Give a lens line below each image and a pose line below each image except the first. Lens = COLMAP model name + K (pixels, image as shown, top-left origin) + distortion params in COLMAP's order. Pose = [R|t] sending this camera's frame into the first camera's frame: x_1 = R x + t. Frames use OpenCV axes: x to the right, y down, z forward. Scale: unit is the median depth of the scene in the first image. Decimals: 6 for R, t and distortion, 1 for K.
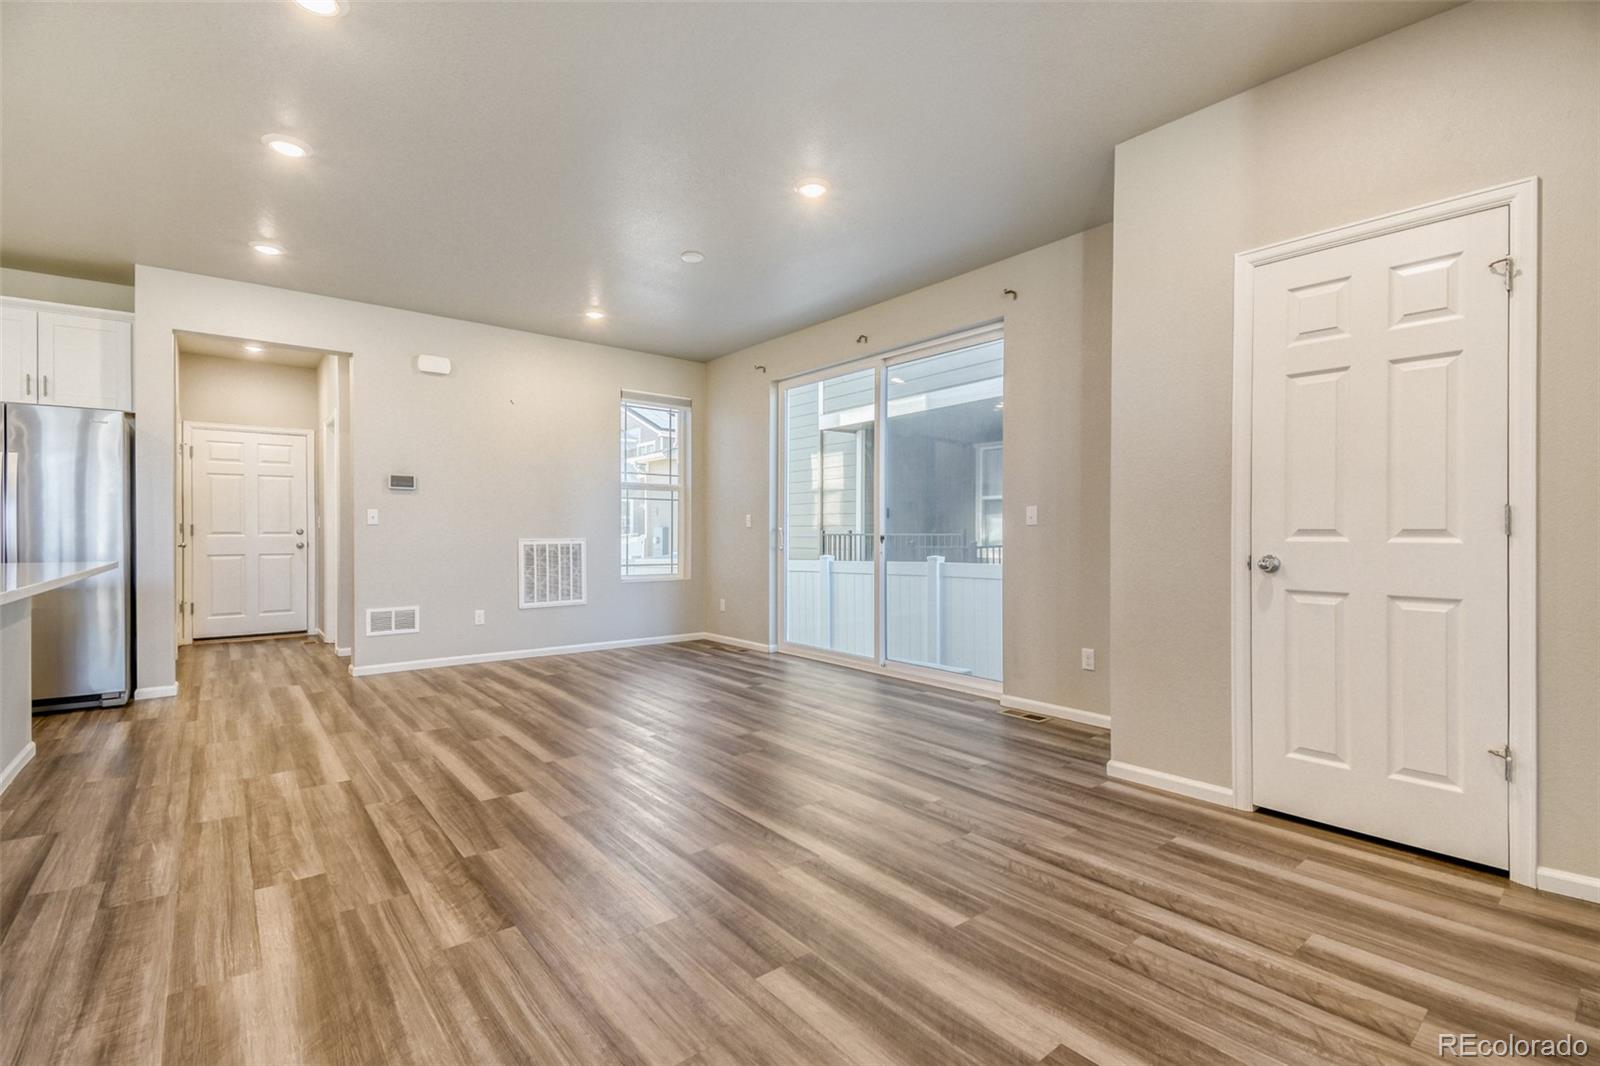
lens RADIAL K [[713.8, 0, 802.1], [0, 713.8, 538.5], [0, 0, 1]] dist [0.038112, -0.031570]
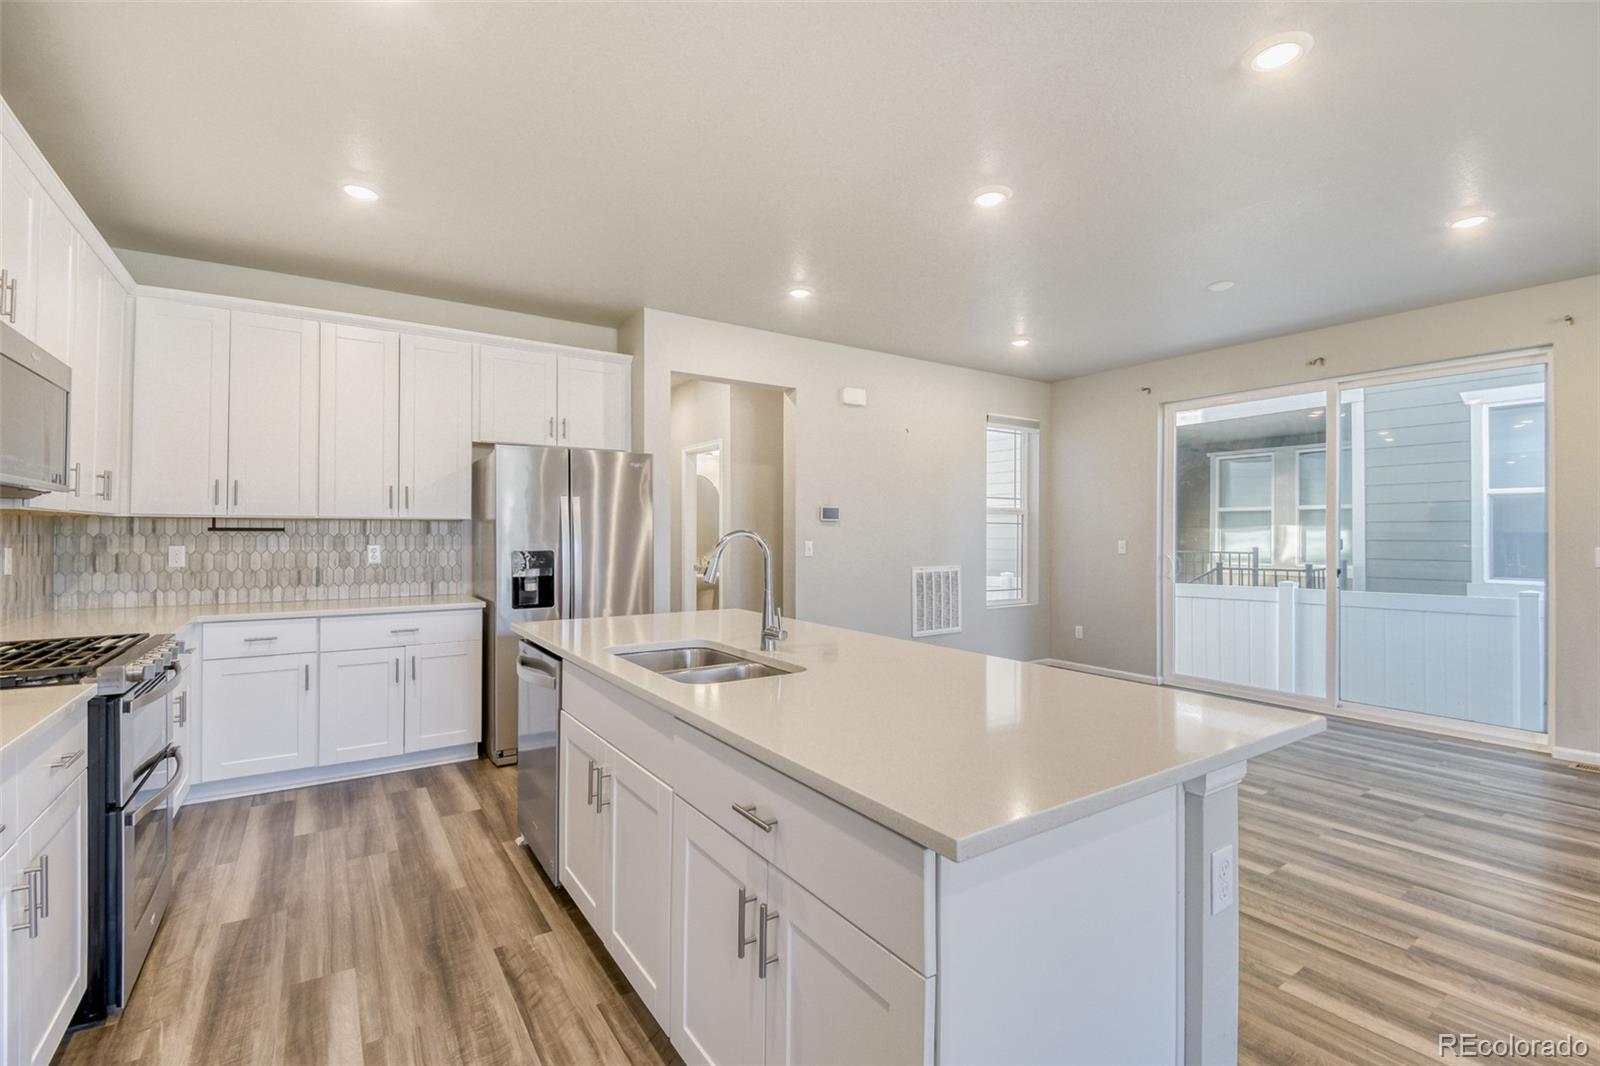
lens RADIAL K [[713.8, 0, 802.1], [0, 713.8, 538.5], [0, 0, 1]] dist [0.038112, -0.031570]
pose [[0.996971, 0.000966, -0.077764, -0.557155], [-0.000849, 0.999998, 0.001535, -0.048408], [0.077765, -0.001464, 0.996971, -0.004972]]
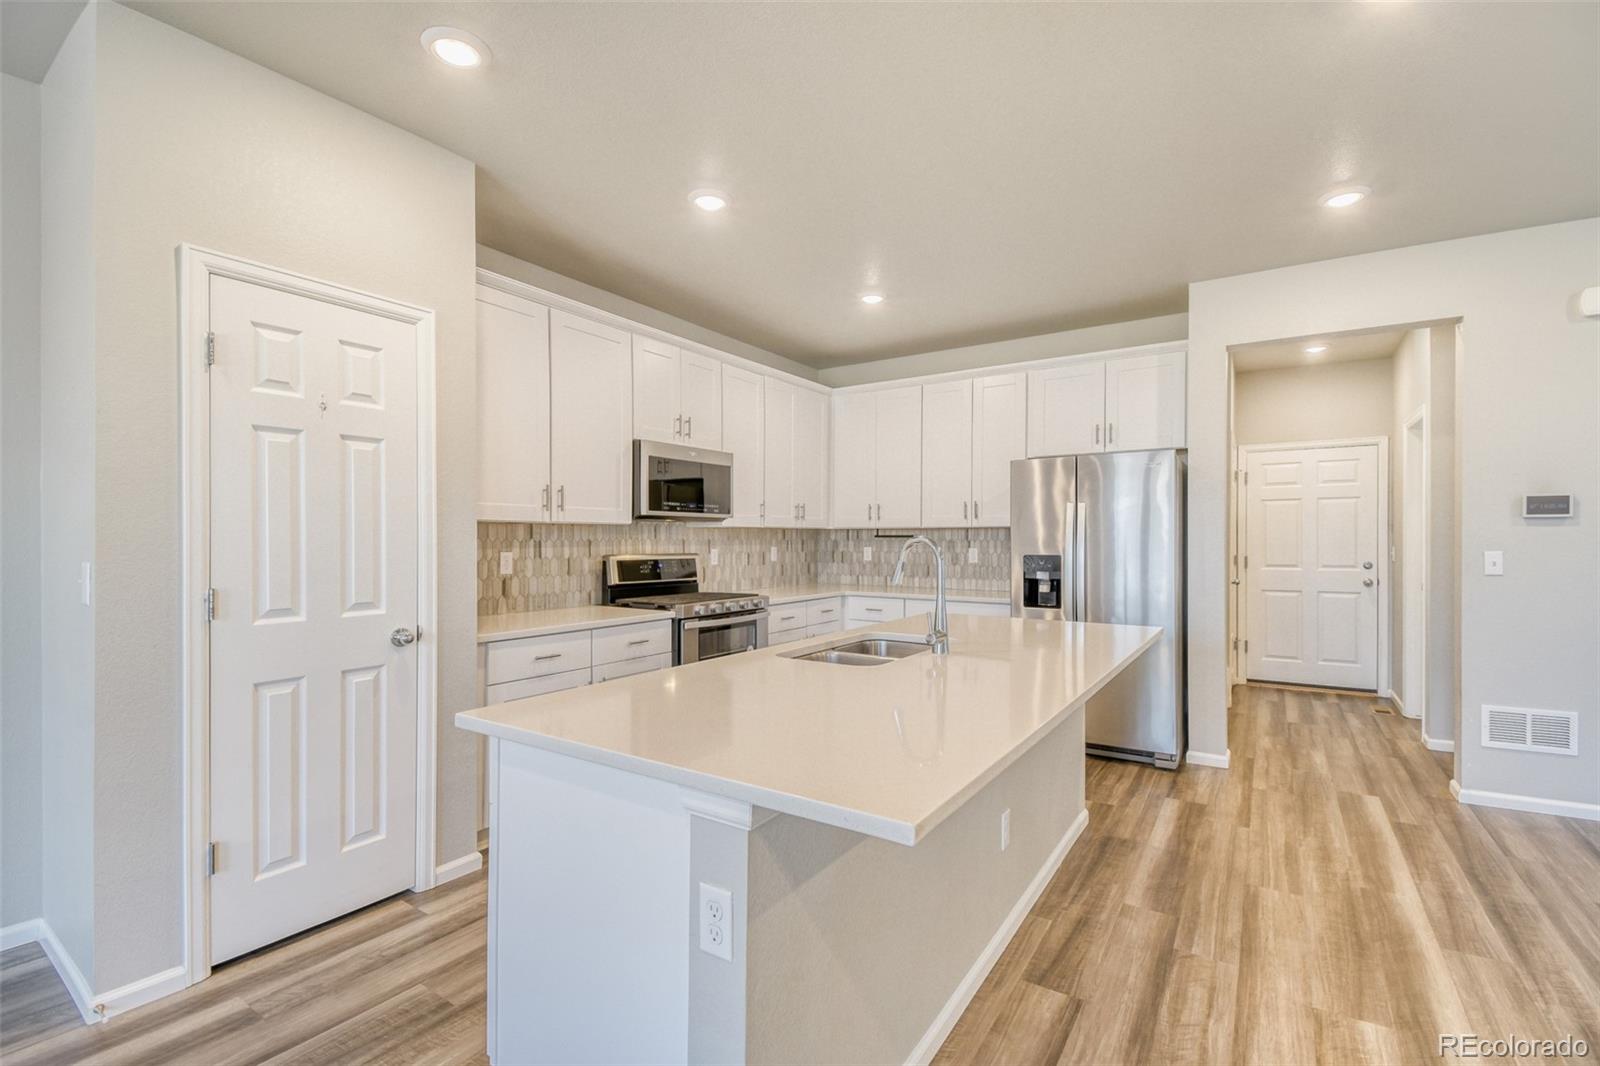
lens RADIAL K [[713.8, 0, 802.1], [0, 713.8, 538.5], [0, 0, 1]] dist [0.038112, -0.031570]
pose [[0.310287, -0.000857, -0.950643, -0.190799], [-0.005368, 0.999982, -0.002653, -0.049097], [0.950628, 0.005926, 0.310276, 0.228976]]
